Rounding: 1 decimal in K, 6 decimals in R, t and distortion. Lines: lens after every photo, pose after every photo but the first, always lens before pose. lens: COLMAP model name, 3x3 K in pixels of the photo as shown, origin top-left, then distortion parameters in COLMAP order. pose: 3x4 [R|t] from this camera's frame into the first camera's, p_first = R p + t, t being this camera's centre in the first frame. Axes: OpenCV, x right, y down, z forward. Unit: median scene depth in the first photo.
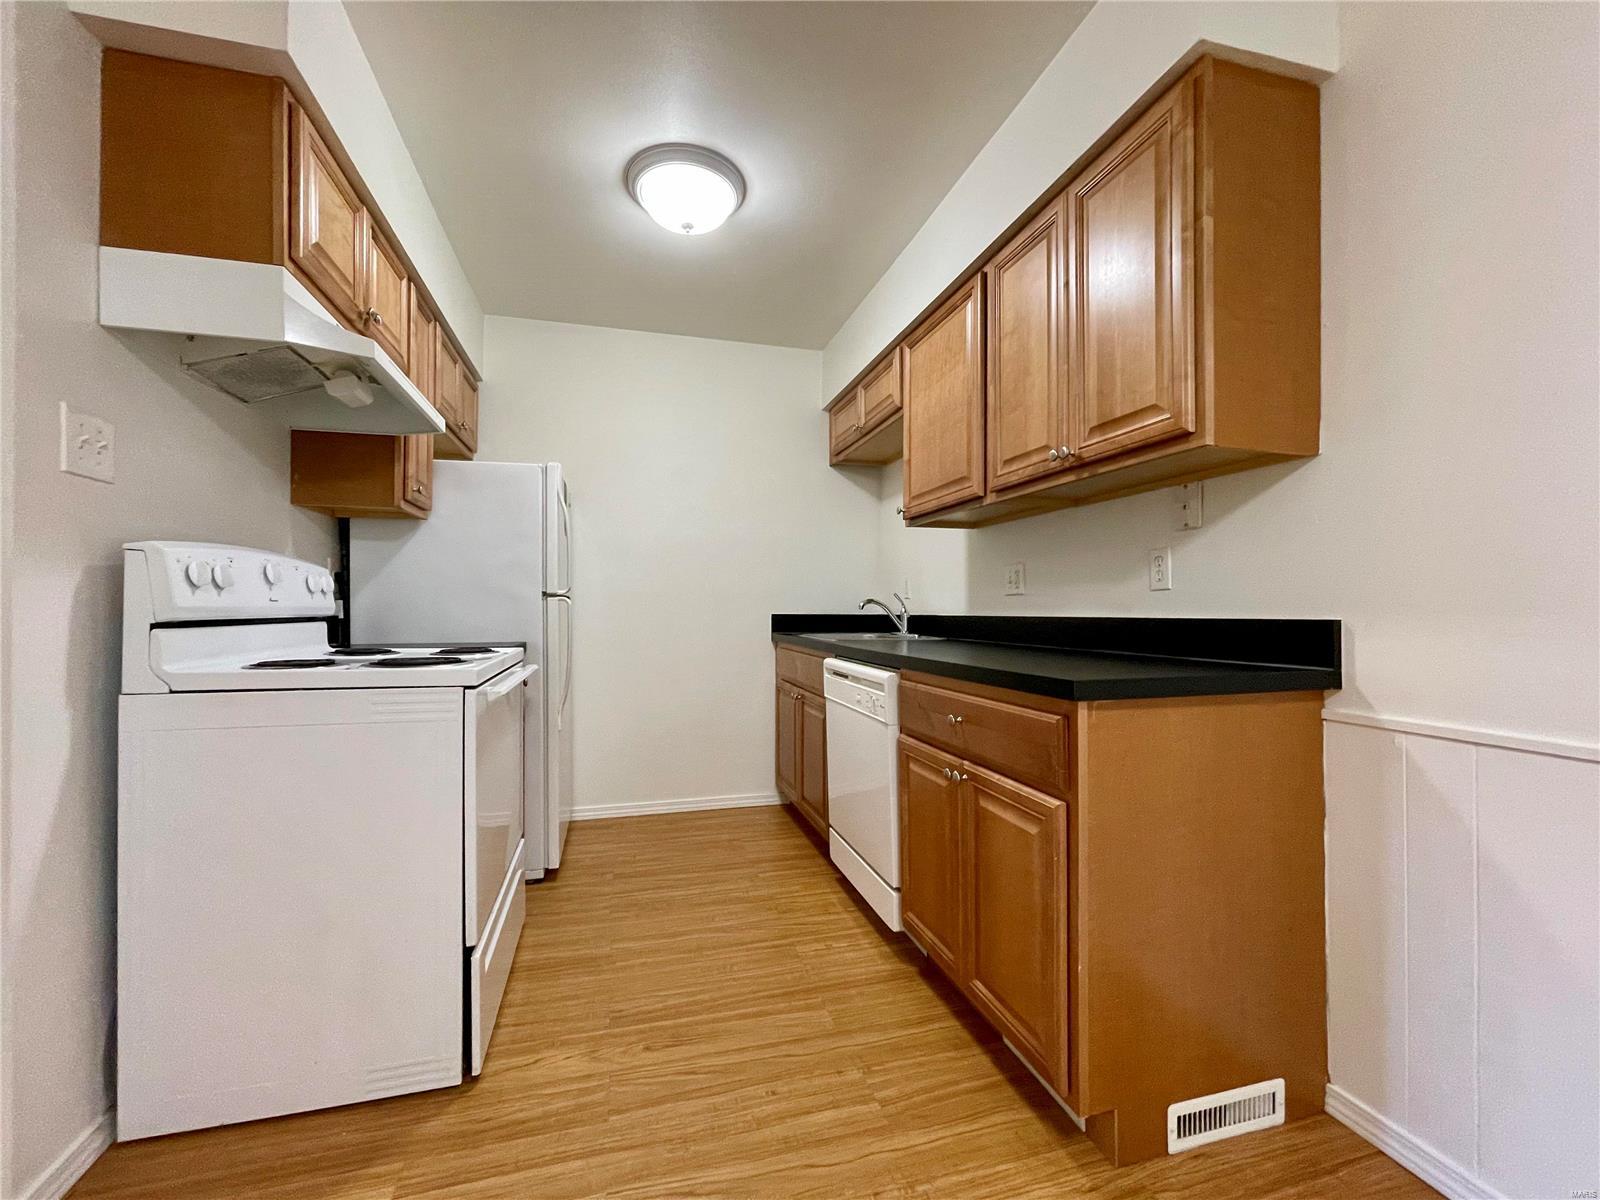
lens RADIAL K [[646.3, 0, 790.2], [0, 646.3, 606.5], [0, 0, 1]] dist [-0.003228, 0.000871]
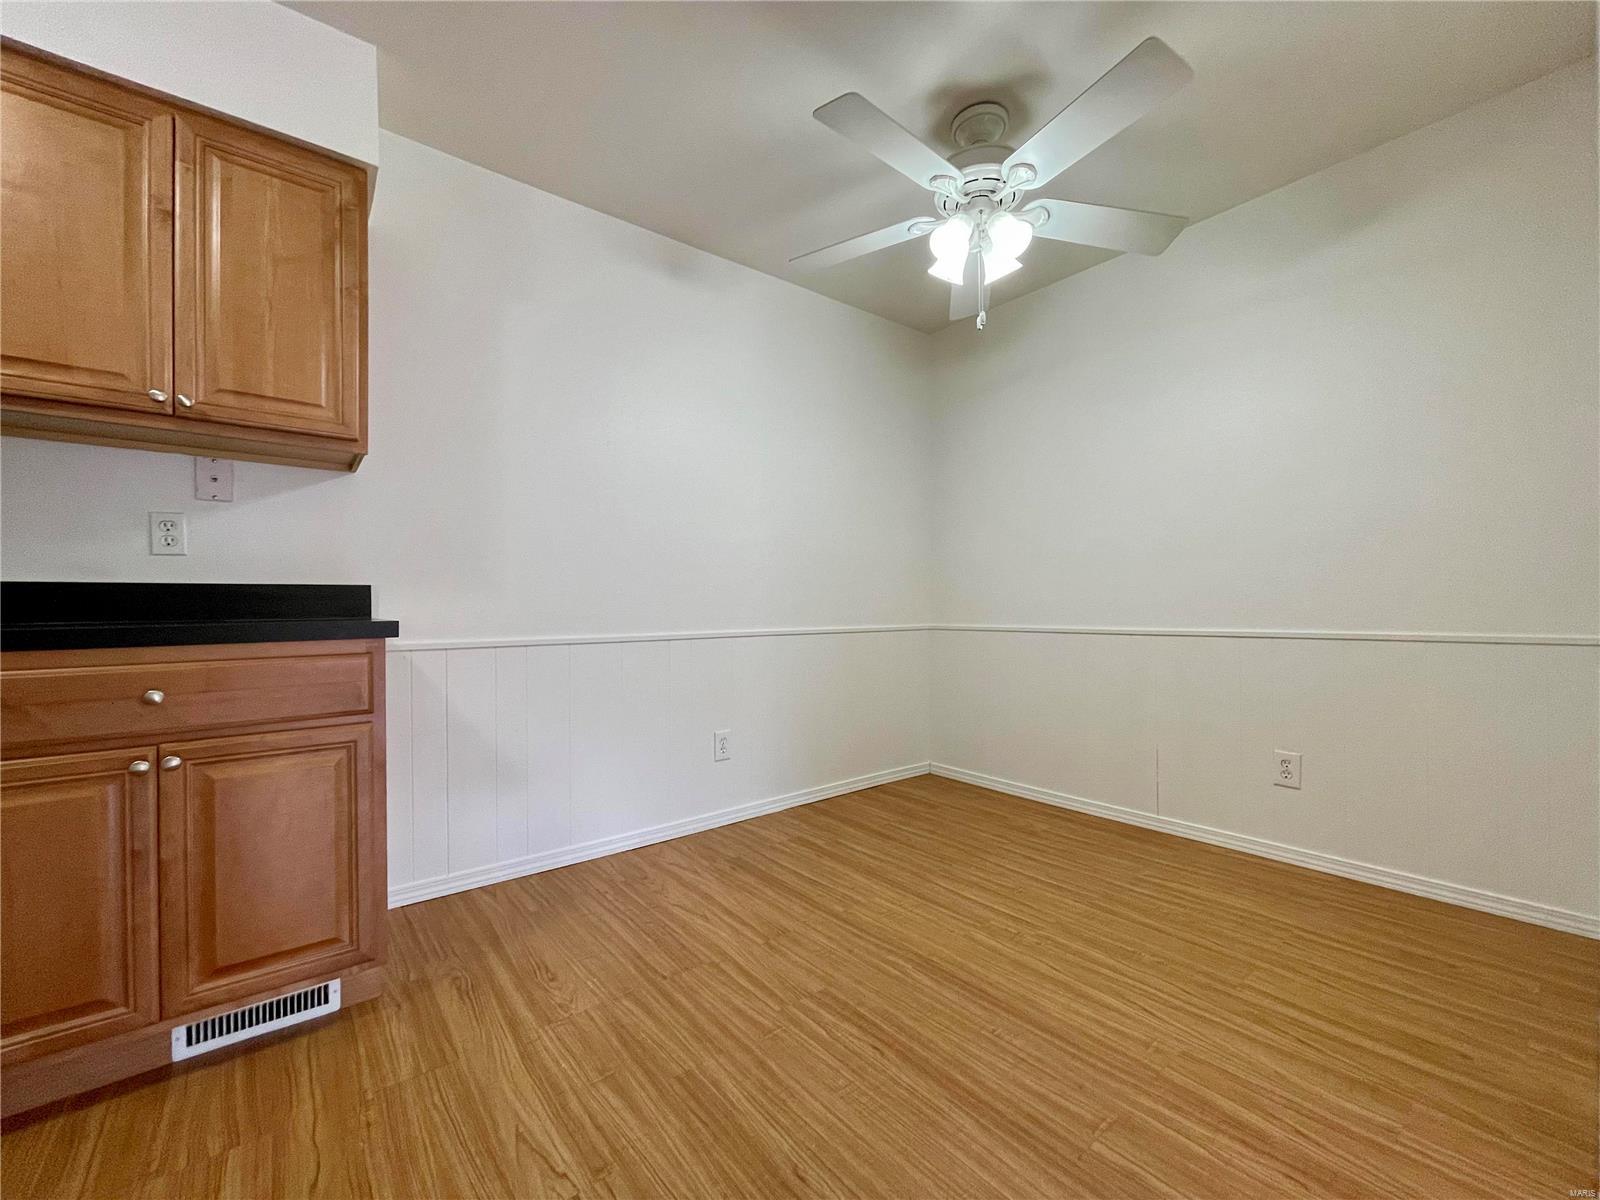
lens RADIAL K [[646.3, 0, 790.2], [0, 646.3, 606.5], [0, 0, 1]] dist [-0.003228, 0.000871]
pose [[-0.397097, -0.005819, 0.917758, -0.820632], [-0.000484, 0.999981, 0.006132, 0.056059], [-0.917777, 0.001991, -0.397092, 0.600139]]
